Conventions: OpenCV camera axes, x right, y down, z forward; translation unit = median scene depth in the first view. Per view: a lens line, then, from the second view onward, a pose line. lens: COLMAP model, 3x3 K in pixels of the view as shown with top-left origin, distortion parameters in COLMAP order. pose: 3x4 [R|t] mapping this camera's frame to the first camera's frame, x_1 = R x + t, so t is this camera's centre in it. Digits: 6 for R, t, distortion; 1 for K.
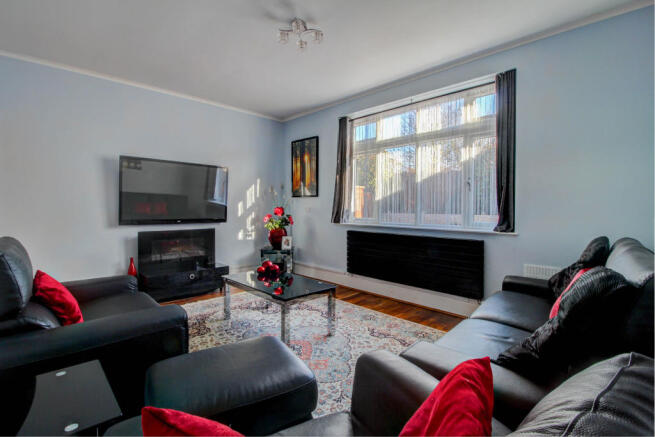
lens RADIAL K [[307.2, 0, 323.5], [0, 307.2, 212.5], [0, 0, 1]] dist [-0.019008, -0.001256]
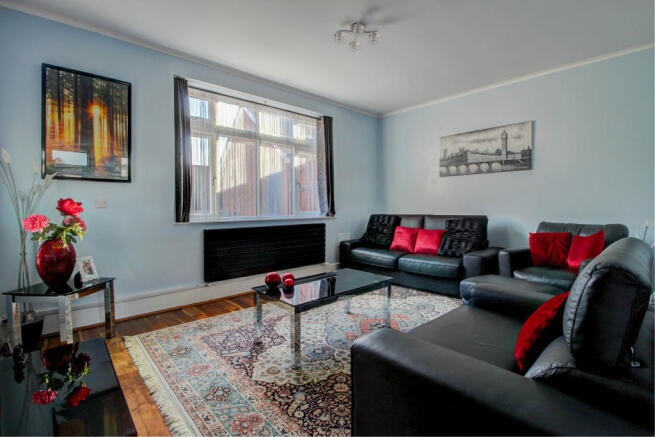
lens RADIAL K [[307.2, 0, 323.3], [0, 307.2, 218.6], [0, 0, 1]] dist [-0.019008, -0.001256]
pose [[0.025236, -0.058876, 0.997946, -0.787293], [0.002515, 0.998265, 0.058831, -0.017835], [-0.999678, 0.001026, 0.025340, 0.744944]]
